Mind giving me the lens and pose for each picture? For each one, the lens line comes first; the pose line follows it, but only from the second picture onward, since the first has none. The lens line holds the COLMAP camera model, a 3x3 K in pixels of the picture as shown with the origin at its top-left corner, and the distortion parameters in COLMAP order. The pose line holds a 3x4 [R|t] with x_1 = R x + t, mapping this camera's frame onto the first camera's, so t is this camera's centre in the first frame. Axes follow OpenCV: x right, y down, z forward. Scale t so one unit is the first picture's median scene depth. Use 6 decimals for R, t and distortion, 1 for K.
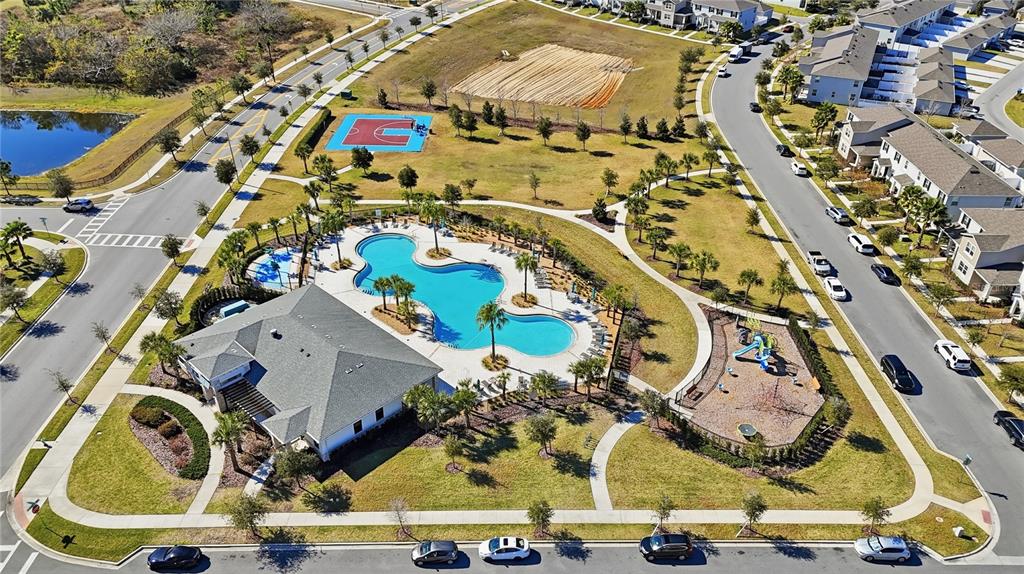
lens RADIAL K [[754.2, 0, 512.0], [0, 754.2, 287.0], [0, 0, 1]] dist [0.046612, -0.009911]
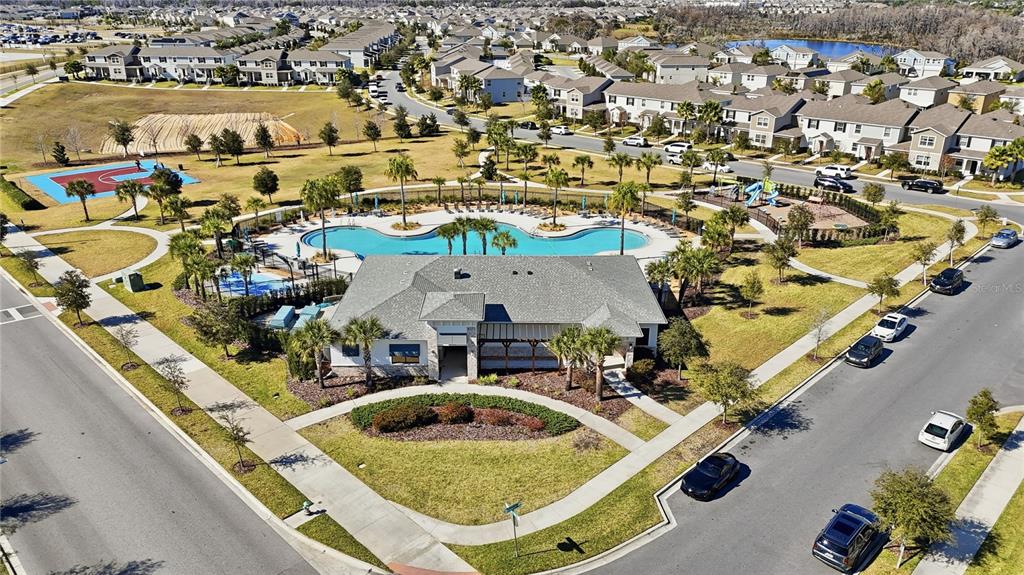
lens RADIAL K [[754.2, 0, 512.0], [0, 754.2, 287.5], [0, 0, 1]] dist [0.046612, -0.009911]
pose [[0.706184, -0.258328, 0.659220, -0.609865], [0.373286, 0.926993, -0.036619, 0.096665], [-0.601633, 0.271938, 0.751058, 0.344432]]
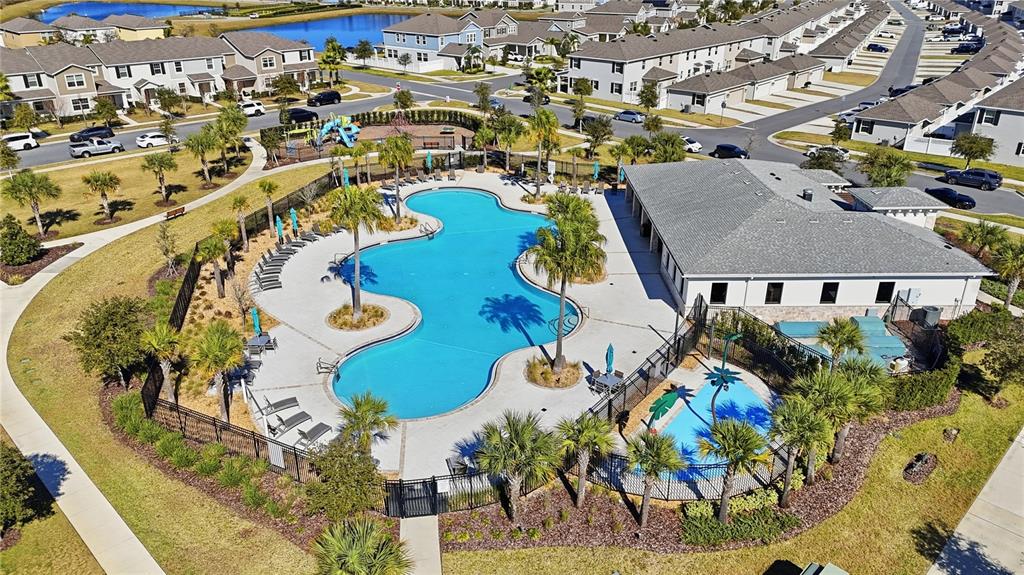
lens RADIAL K [[754.2, 0, 512.0], [0, 754.2, 287.5], [0, 0, 1]] dist [0.046612, -0.009911]
pose [[-0.709195, -0.291924, 0.641735, -0.457734], [0.371094, 0.619373, 0.691857, -0.335474], [-0.599443, 0.728805, -0.330925, 1.130947]]
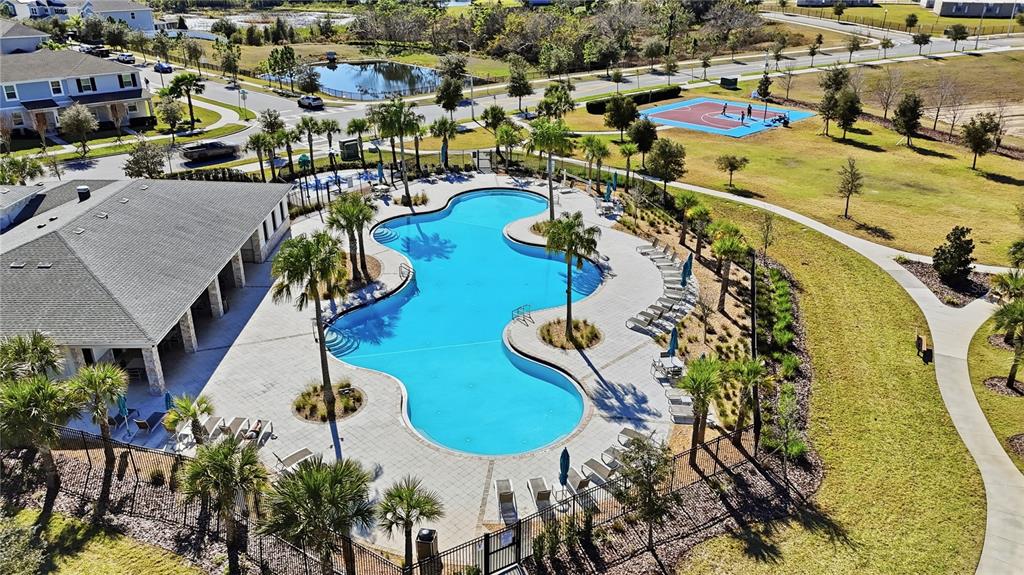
lens RADIAL K [[754.2, 0, 512.0], [0, 754.2, 287.5], [0, 0, 1]] dist [0.046612, -0.009911]
pose [[0.713312, 0.285886, -0.639887, 0.246008], [-0.373384, 0.927675, -0.001766, 0.005865], [0.593103, 0.240184, 0.768467, 0.615006]]
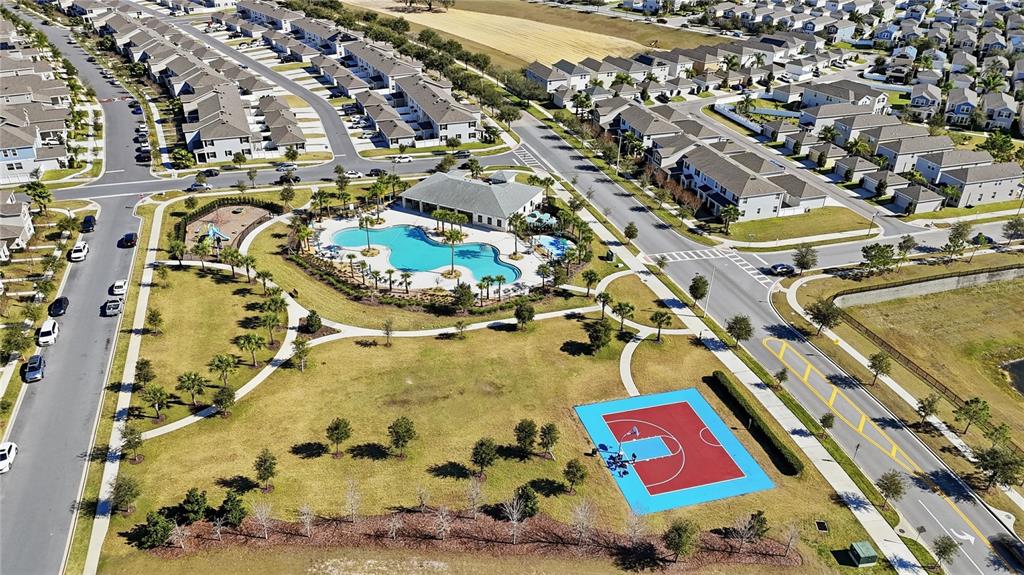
lens RADIAL K [[754.2, 0, 512.0], [0, 754.2, 287.5], [0, 0, 1]] dist [0.046612, -0.009911]
pose [[-0.950129, 0.130963, -0.283025, 0.164218], [-0.186289, 0.489485, 0.851881, -1.147319], [0.250102, 0.862121, -0.440677, 1.663171]]
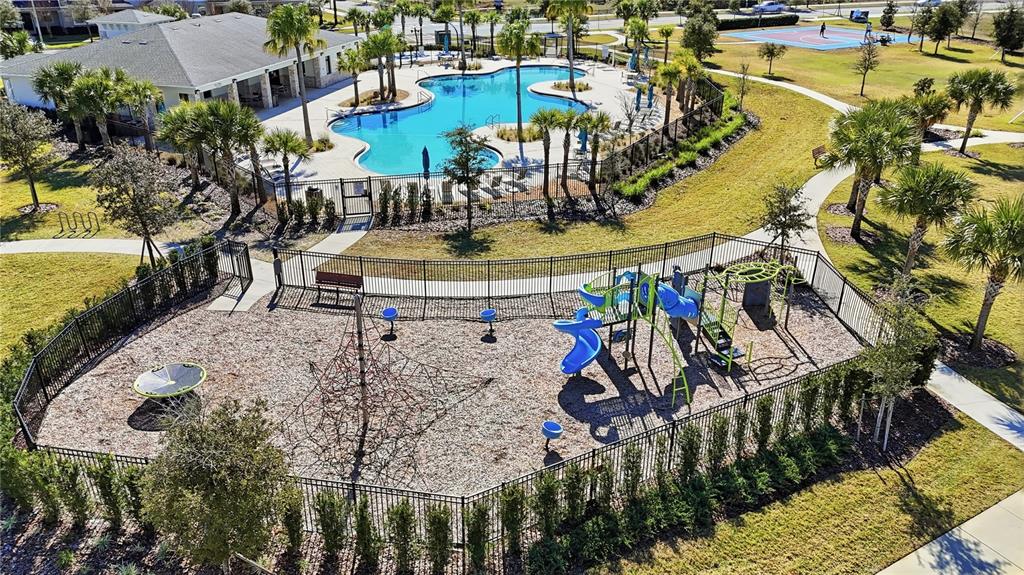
lens RADIAL K [[754.2, 0, 512.0], [0, 754.2, 287.5], [0, 0, 1]] dist [0.046612, -0.009911]
pose [[0.503895, 0.368079, -0.781414, 0.430813], [-0.459213, 0.880377, 0.118571, 0.048877], [0.731583, 0.299088, 0.612644, 0.677453]]
